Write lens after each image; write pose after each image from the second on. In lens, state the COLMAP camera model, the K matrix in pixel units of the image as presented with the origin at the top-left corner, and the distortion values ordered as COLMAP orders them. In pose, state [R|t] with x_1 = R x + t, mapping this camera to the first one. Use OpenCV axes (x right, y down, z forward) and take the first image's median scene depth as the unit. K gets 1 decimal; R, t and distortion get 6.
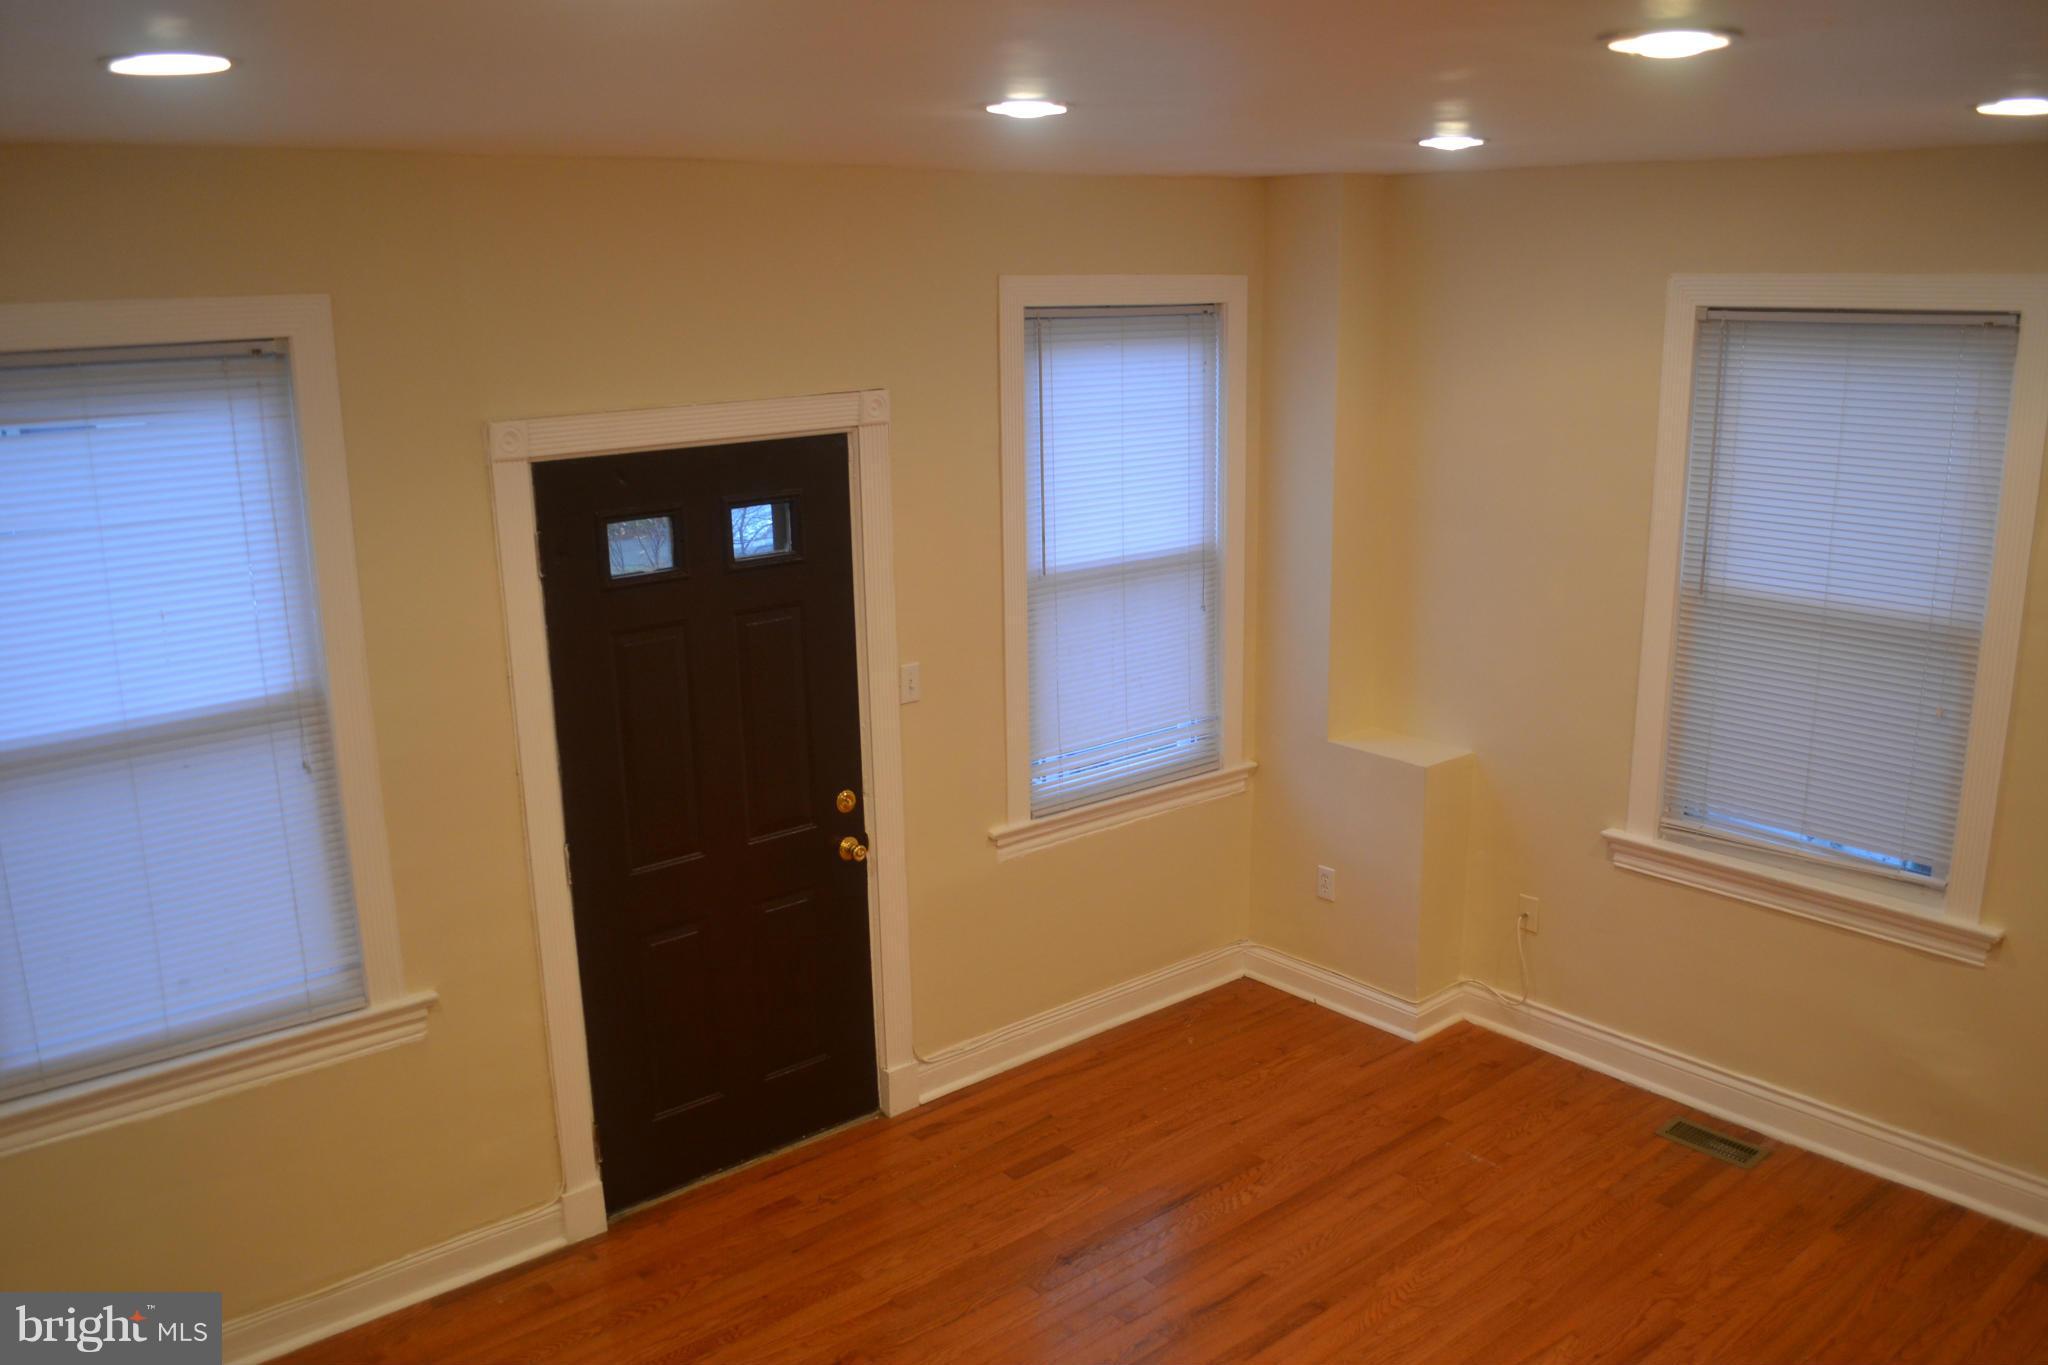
lens RADIAL K [[1666.3, 0, 1024.5], [0, 1666.3, 724.1], [0, 0, 1]] dist [-0.068272, 0.005901]
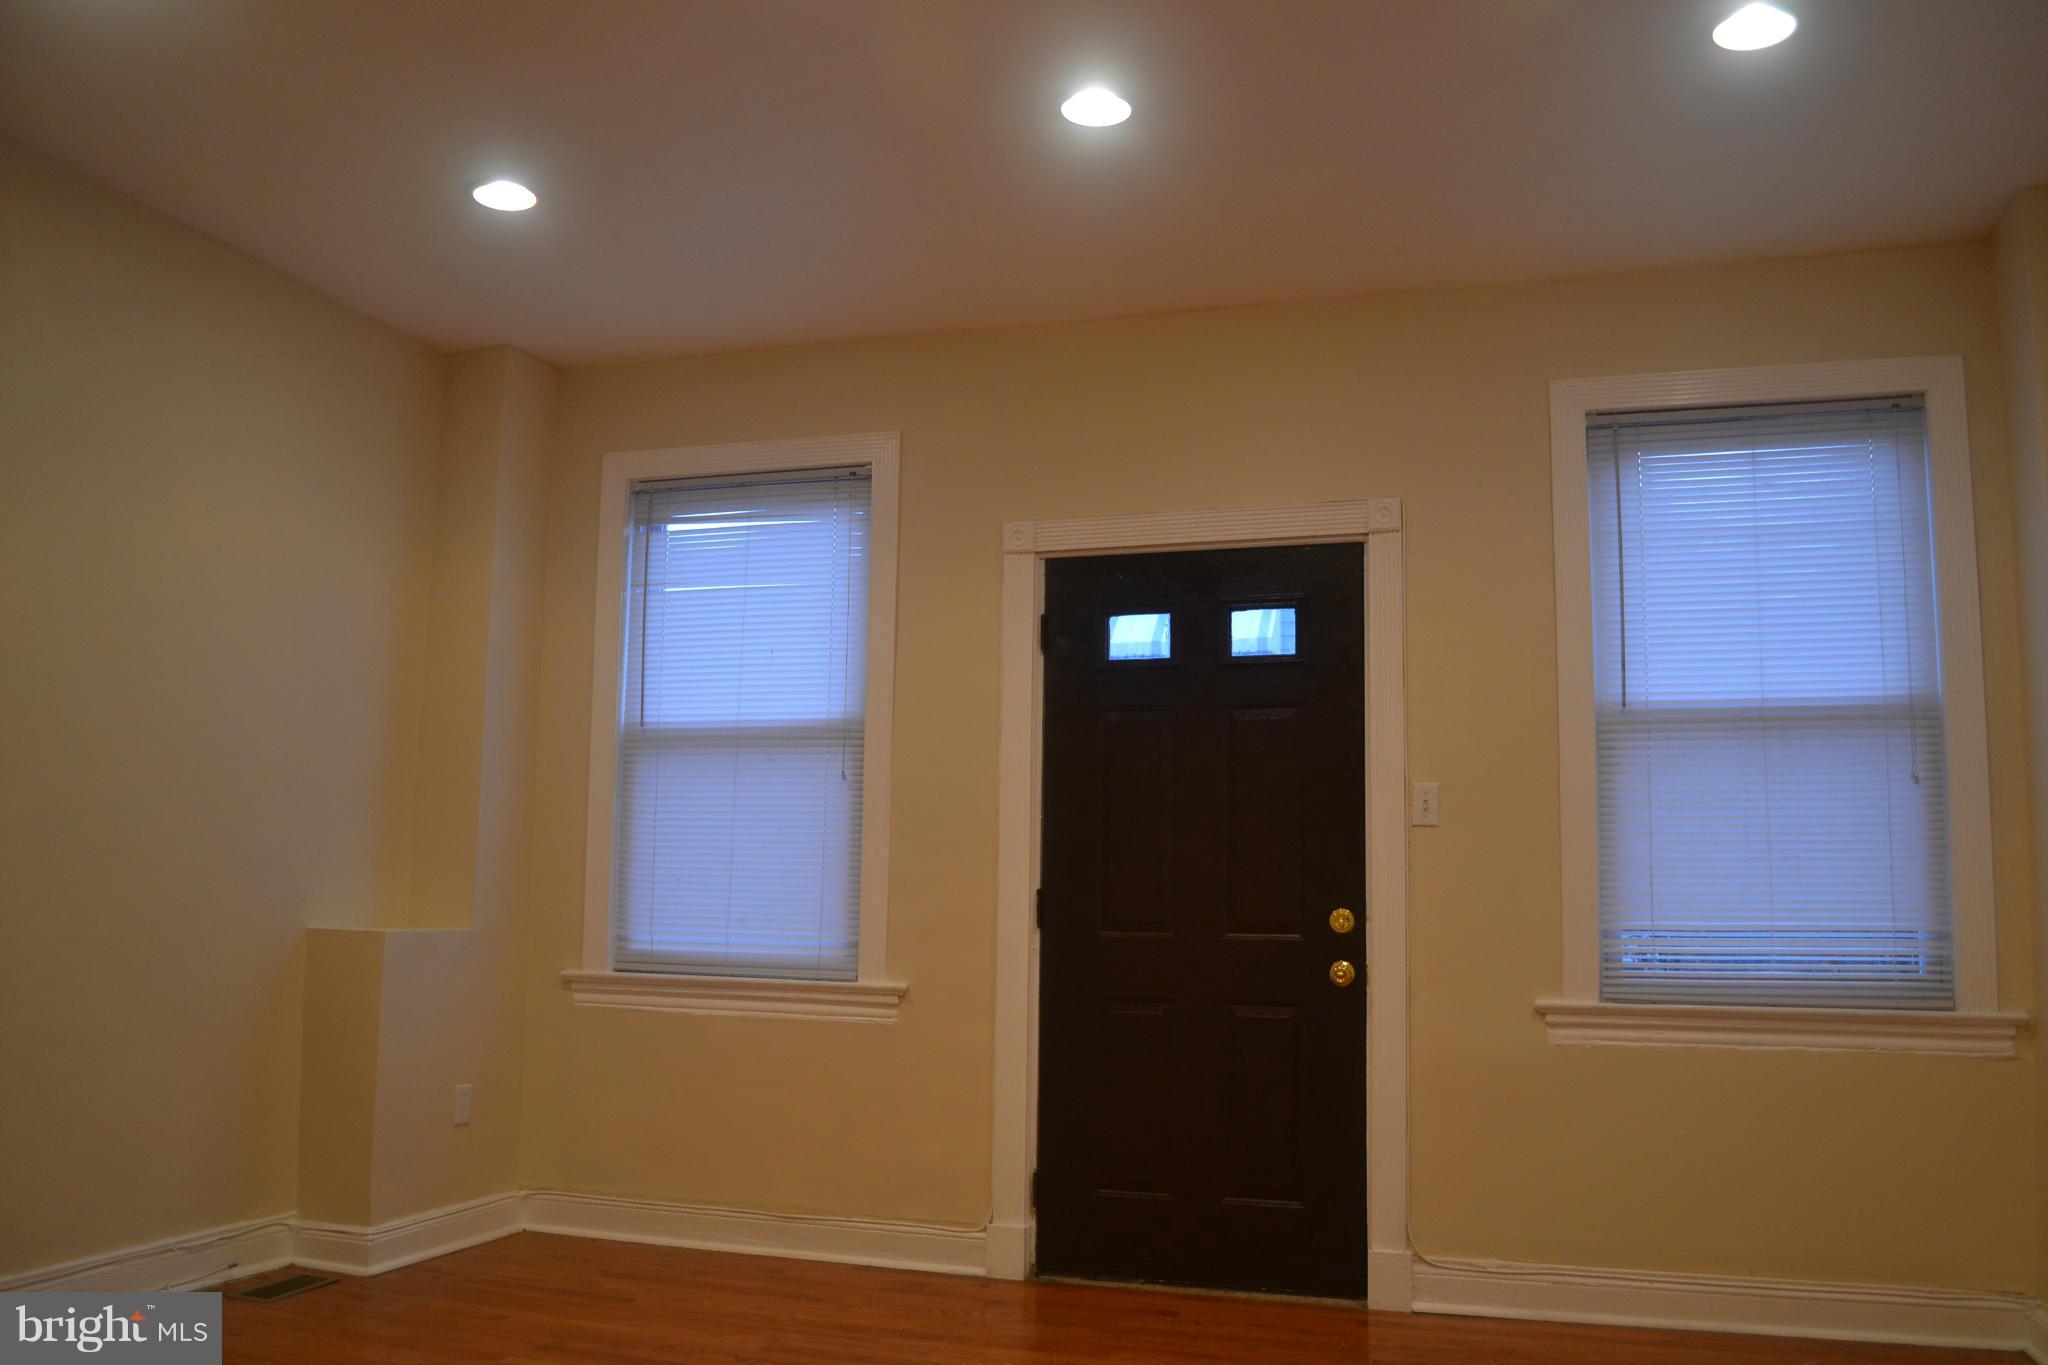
lens RADIAL K [[1666.3, 0, 1024.5], [0, 1666.3, 724.1], [0, 0, 1]] dist [-0.068272, 0.005901]
pose [[0.527878, -0.070059, -0.846426, 0.634878], [-0.244782, 0.941754, -0.230610, 0.212992], [0.813281, 0.328924, 0.479982, 0.380687]]
